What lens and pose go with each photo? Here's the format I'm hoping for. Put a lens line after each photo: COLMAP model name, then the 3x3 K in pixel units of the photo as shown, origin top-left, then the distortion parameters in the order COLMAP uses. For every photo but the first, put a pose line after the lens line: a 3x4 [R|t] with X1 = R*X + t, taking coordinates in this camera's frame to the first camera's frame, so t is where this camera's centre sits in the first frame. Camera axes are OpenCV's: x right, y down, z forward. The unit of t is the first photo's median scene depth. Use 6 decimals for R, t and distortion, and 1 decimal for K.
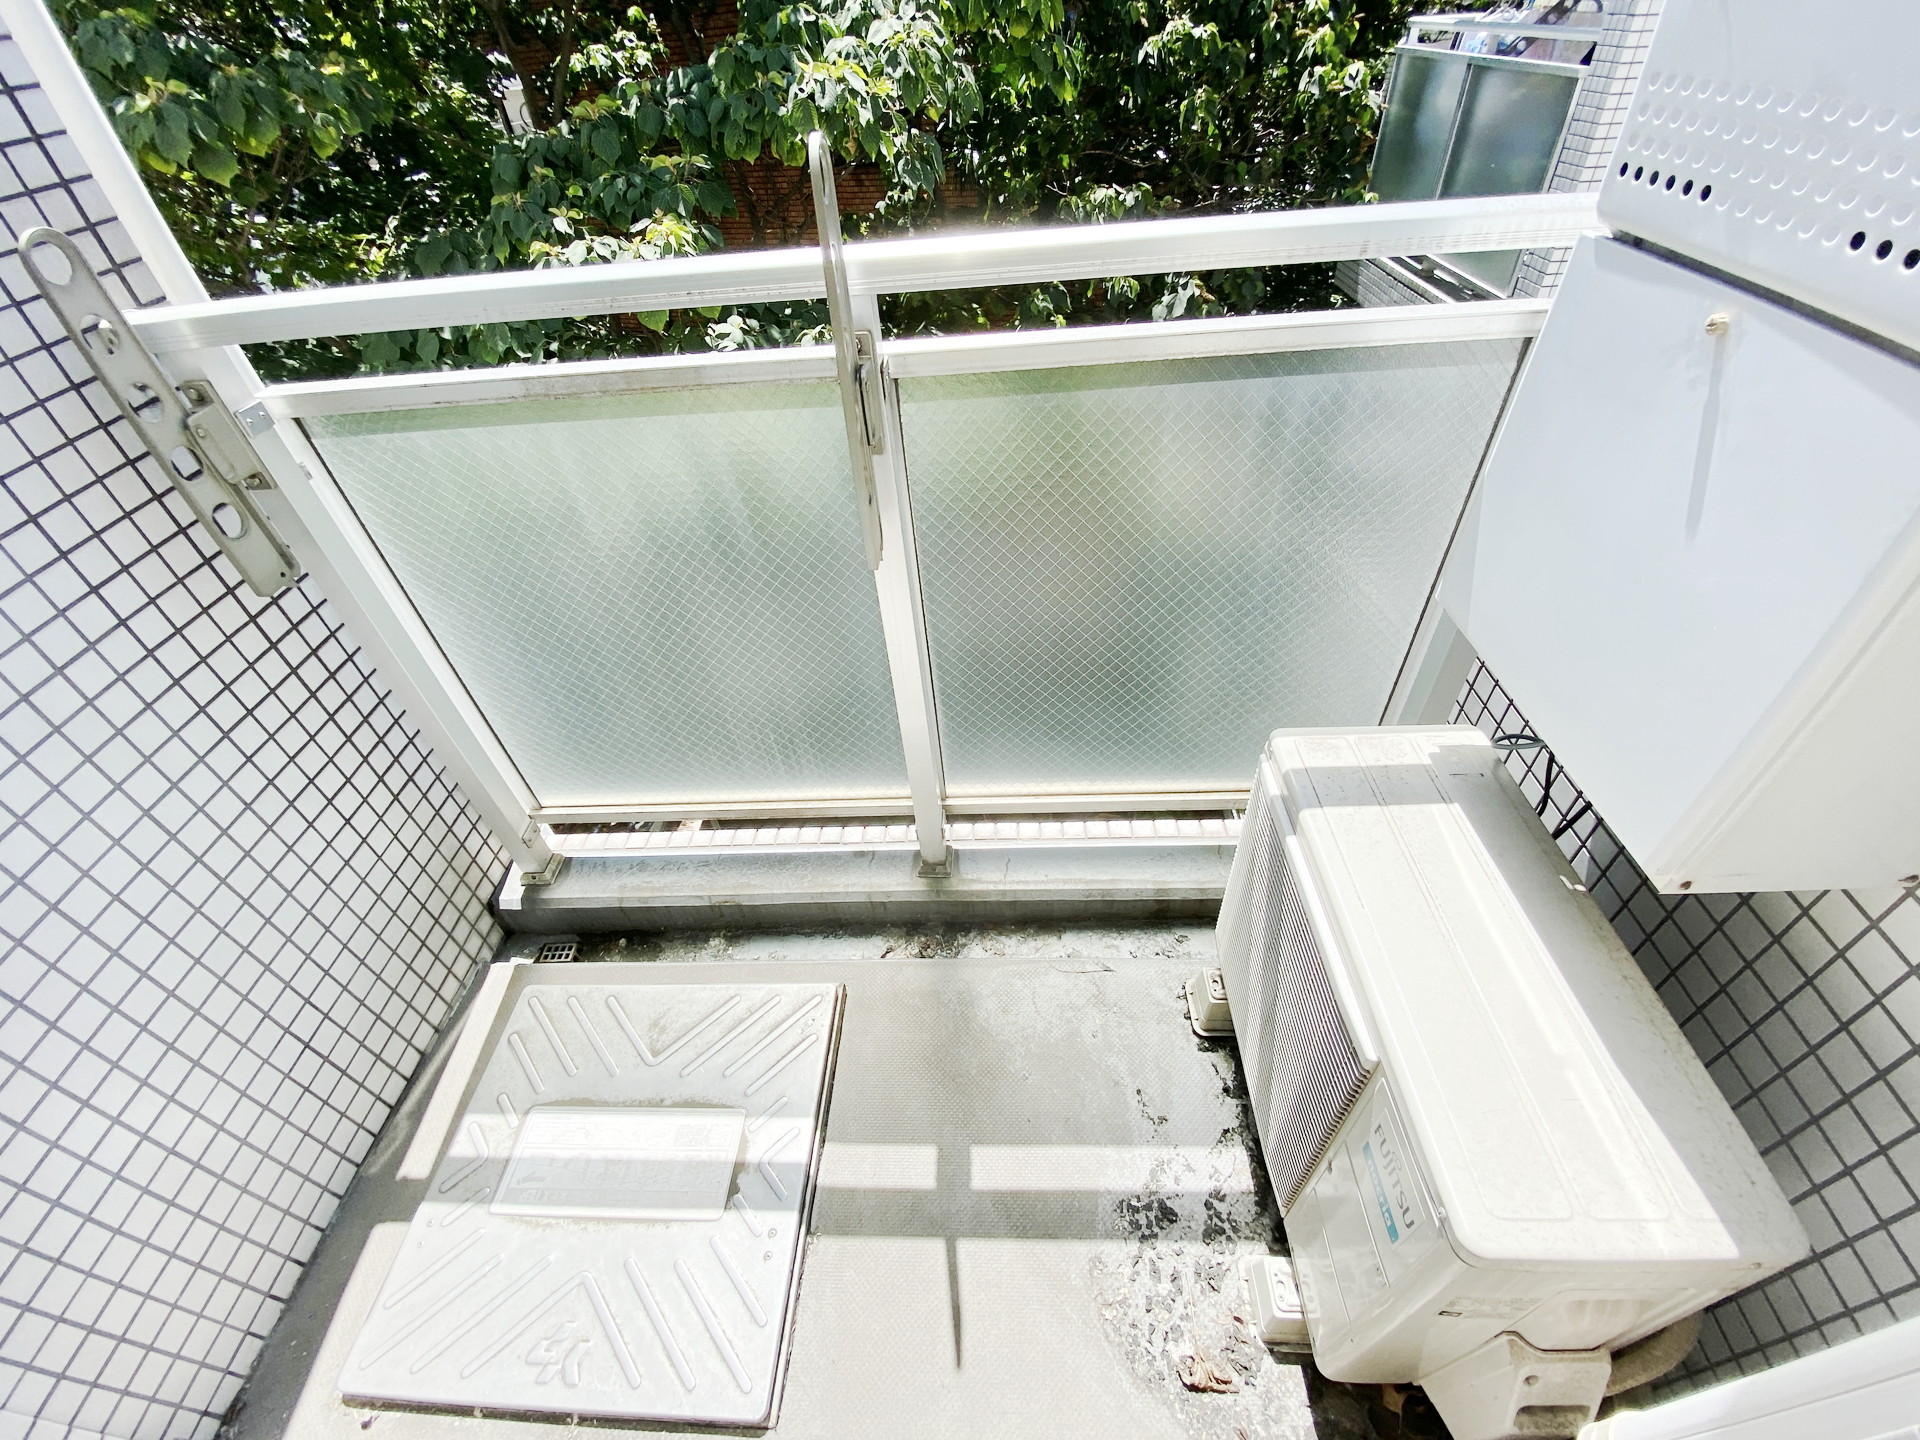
lens RADIAL K [[780.6, 0, 960.0], [0, 780.6, 720.0], [0, 0, 1]] dist [0.037137, -0.029329]
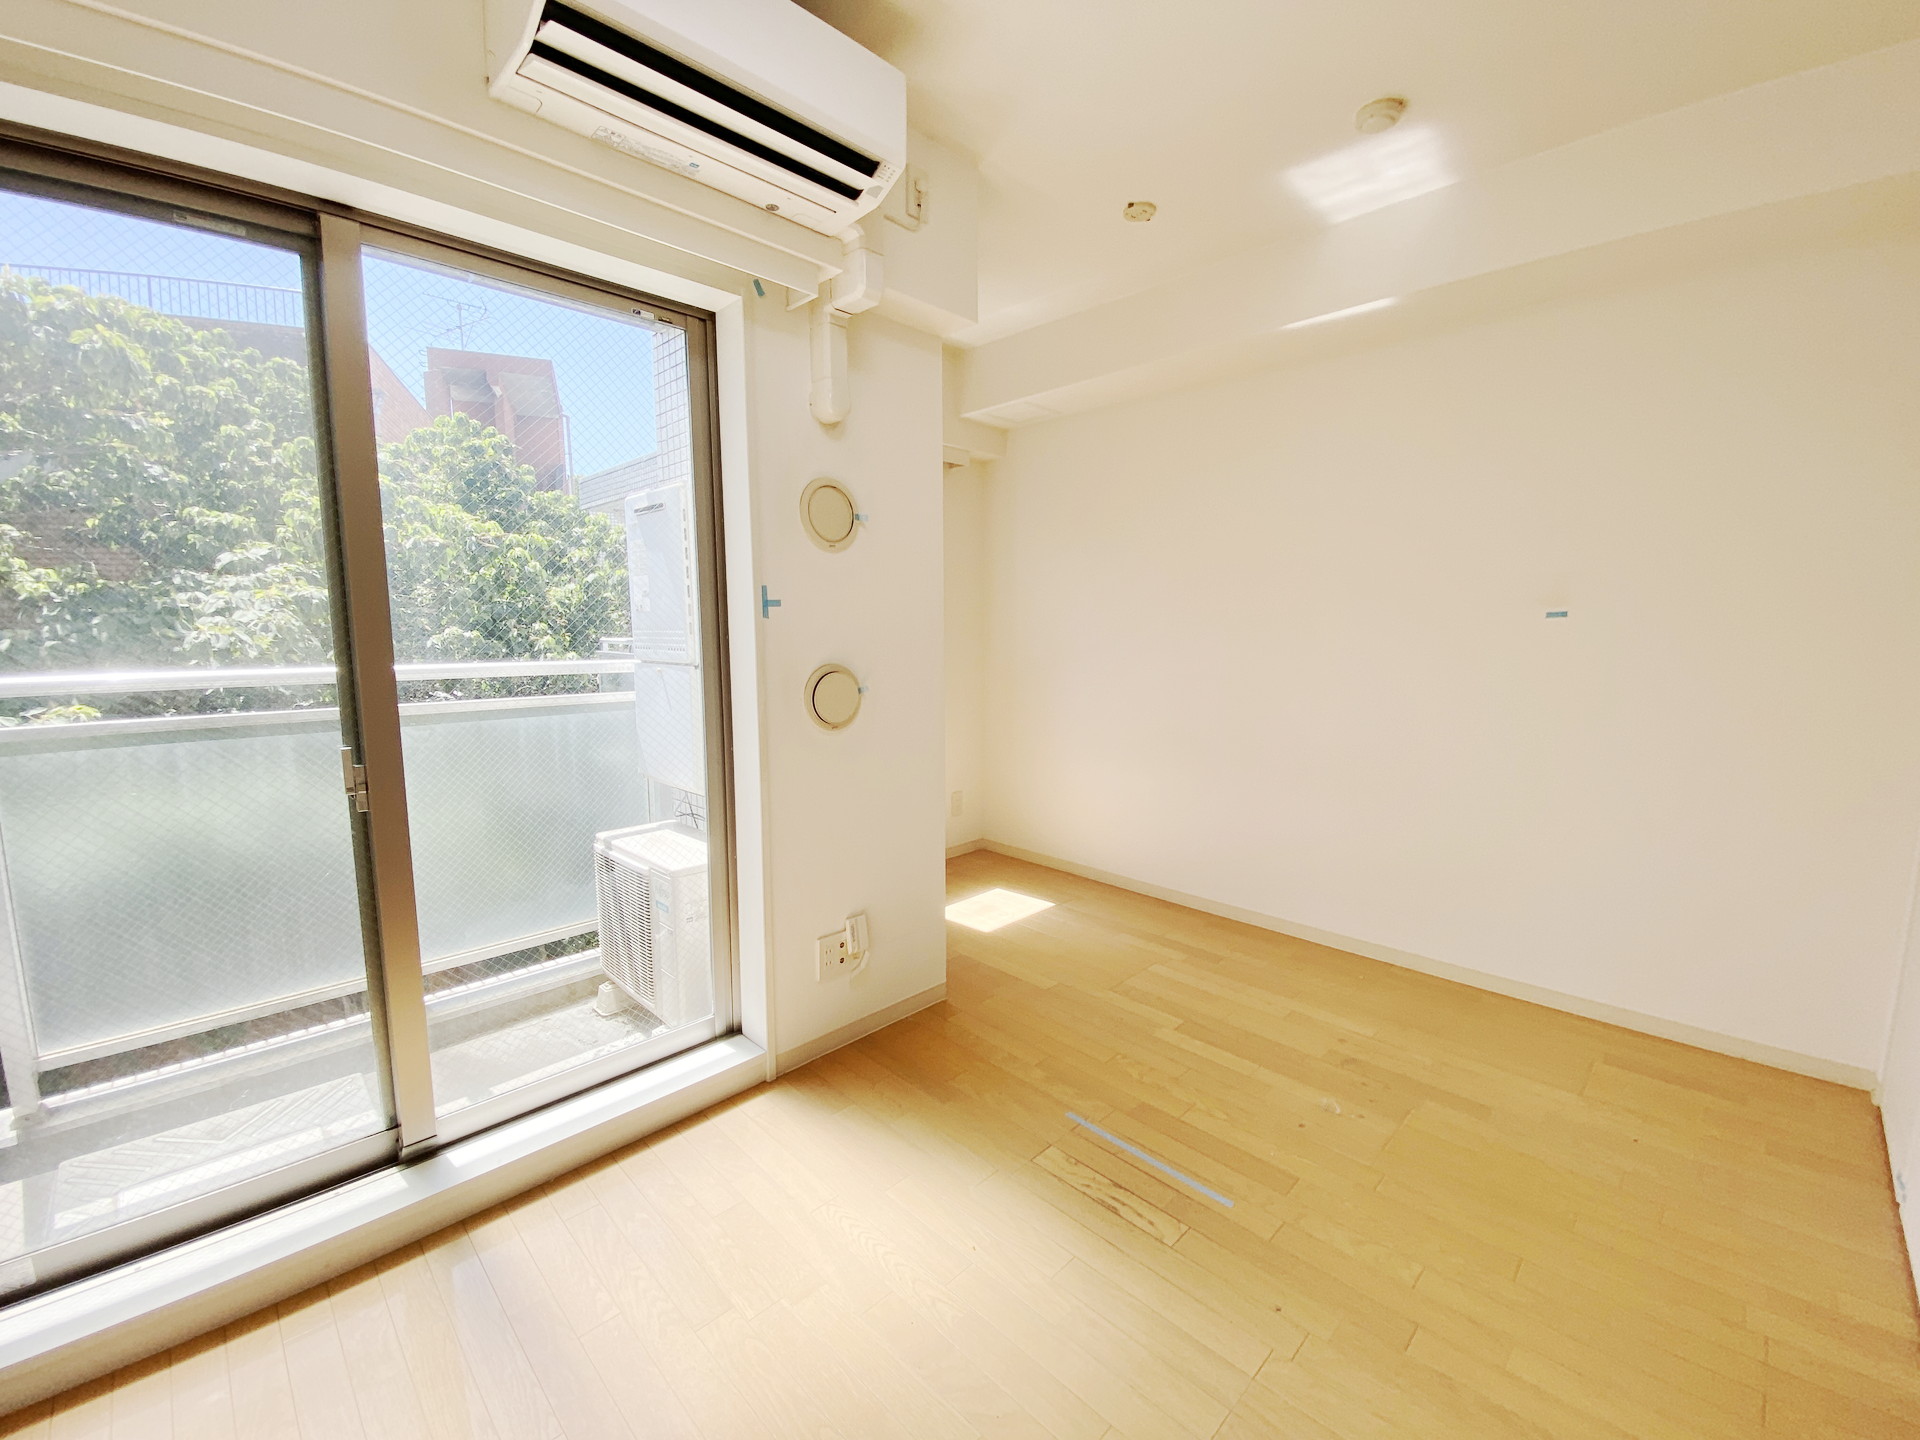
lens RADIAL K [[780.6, 0, 960.0], [0, 780.6, 720.0], [0, 0, 1]] dist [0.037137, -0.029329]
pose [[0.679352, -0.008262, 0.733766, -0.281554], [0.446971, 0.797697, -0.404842, 0.543500], [-0.581978, 0.603002, 0.545609, -0.538718]]
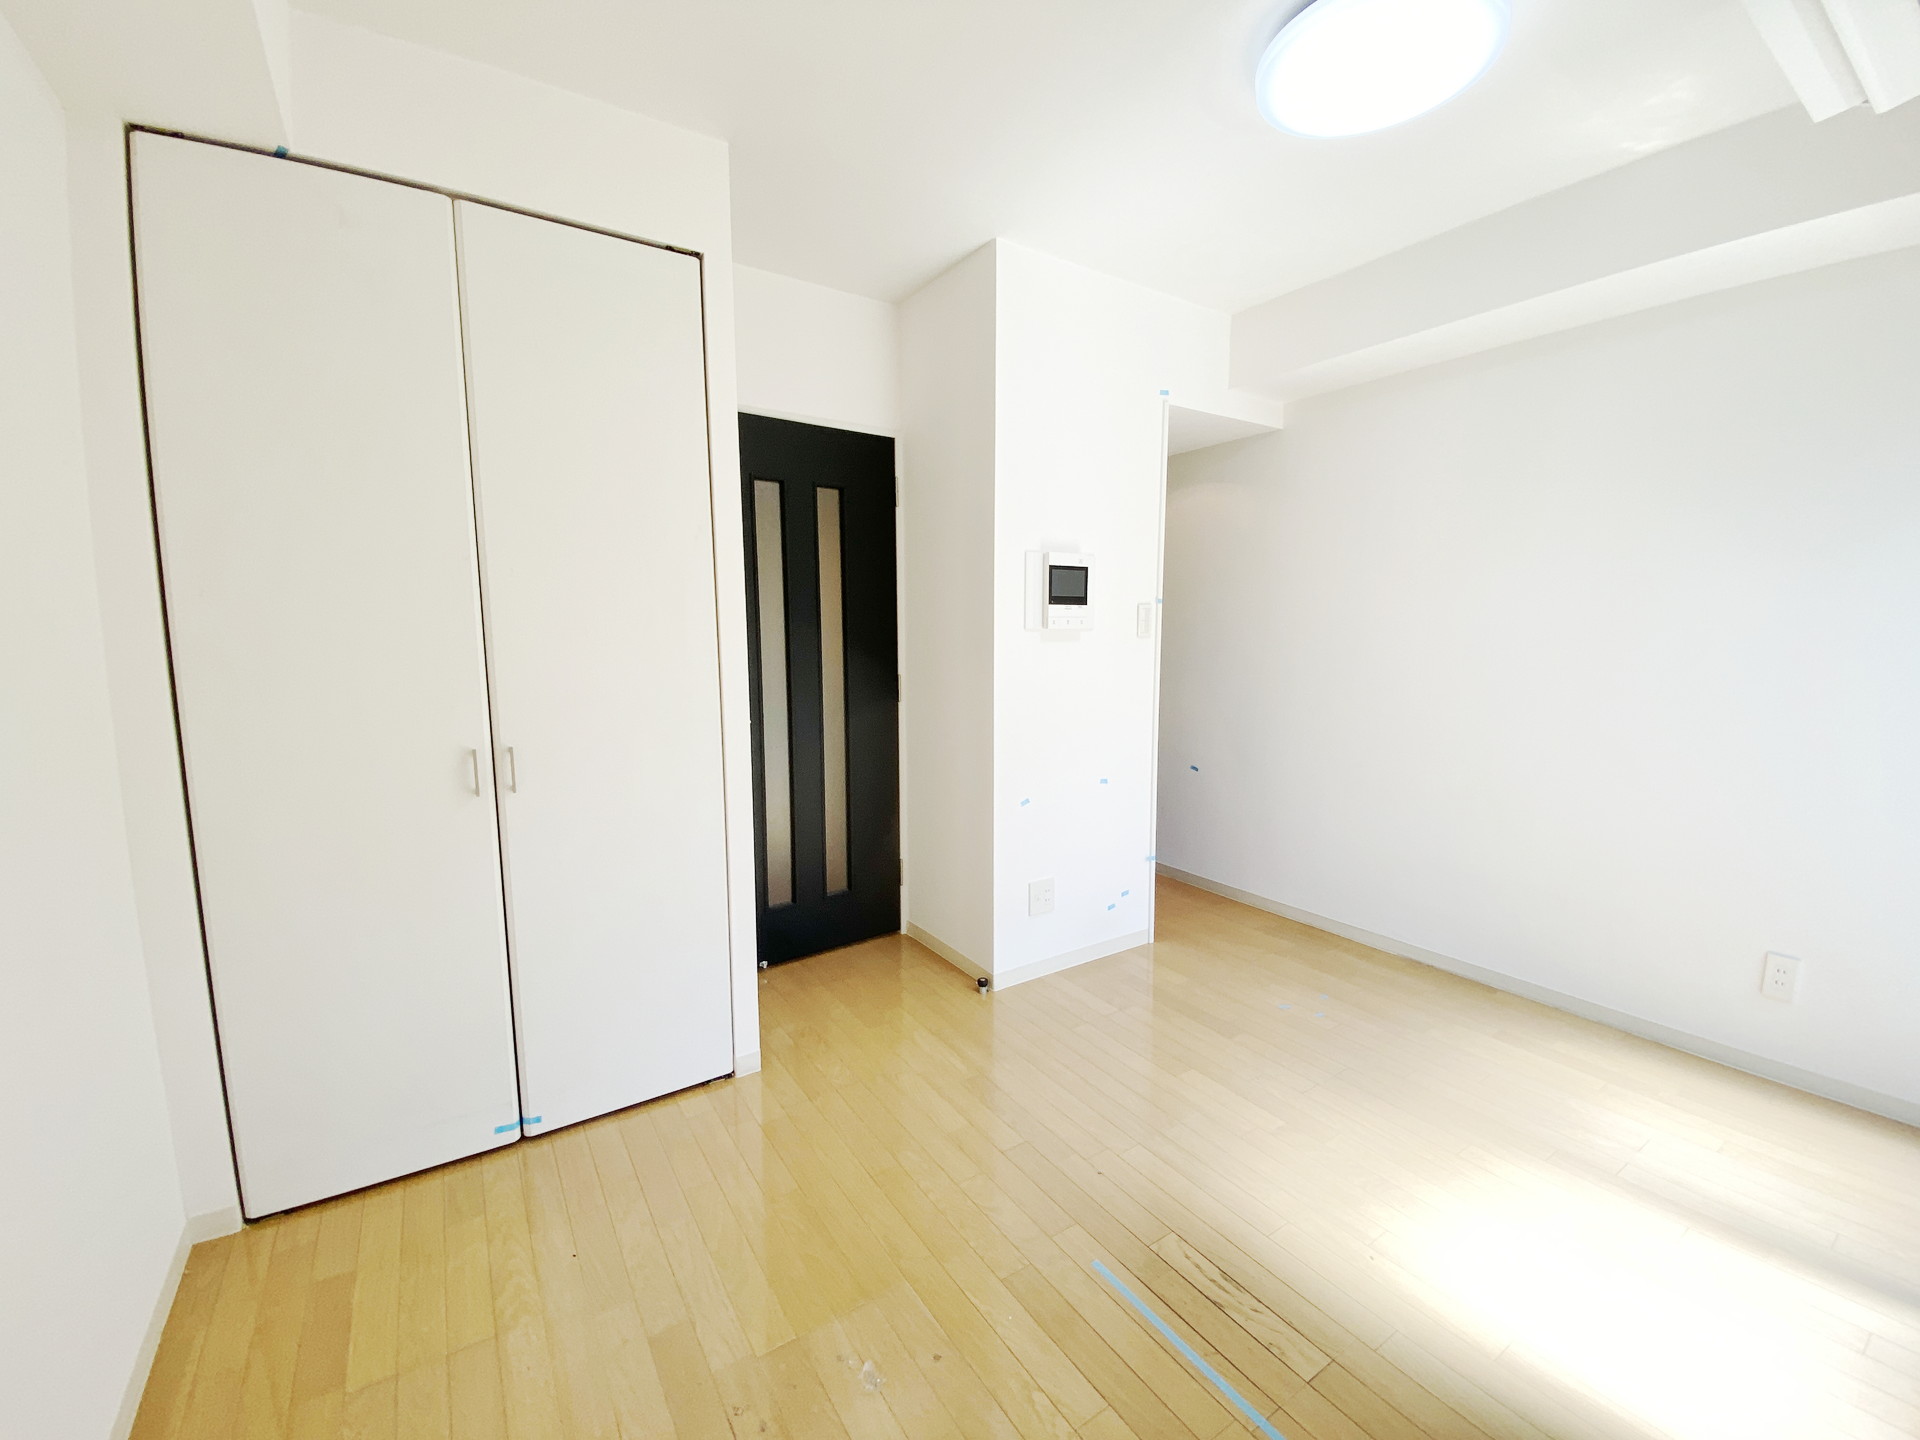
lens RADIAL K [[780.6, 0, 960.0], [0, 780.6, 720.0], [0, 0, 1]] dist [0.037137, -0.029329]
pose [[-0.803474, 0.149533, -0.576254, 0.735292], [-0.342200, 0.676062, 0.652564, 0.040994], [0.487163, 0.721512, -0.492028, -0.119903]]
